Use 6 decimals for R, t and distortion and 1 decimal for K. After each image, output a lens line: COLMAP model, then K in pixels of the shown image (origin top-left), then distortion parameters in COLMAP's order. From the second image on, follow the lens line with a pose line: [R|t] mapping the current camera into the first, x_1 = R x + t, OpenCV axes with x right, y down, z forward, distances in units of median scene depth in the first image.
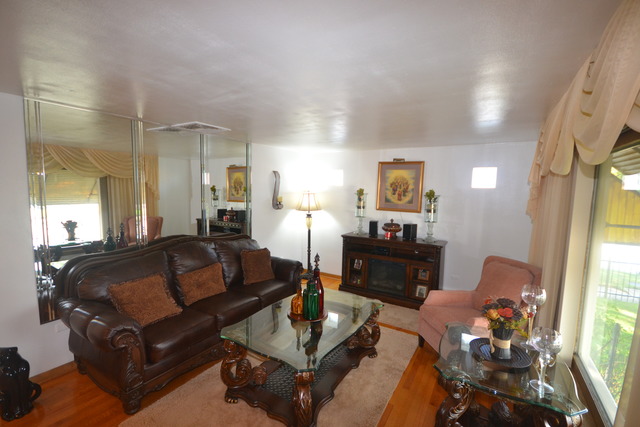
lens RADIAL K [[285.9, 0, 317.5], [0, 285.9, 216.8], [0, 0, 1]] dist [0.000765, 0.000331]
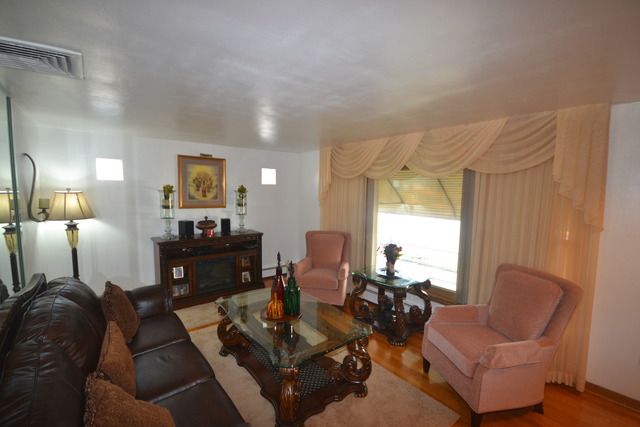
lens RADIAL K [[285.9, 0, 317.5], [0, 285.9, 216.8], [0, 0, 1]] dist [0.000765, 0.000331]
pose [[0.333472, -0.108449, 0.936502, -0.518355], [0.084116, 0.992822, 0.085019, -0.040544], [-0.939000, 0.050423, 0.340201, 0.310721]]
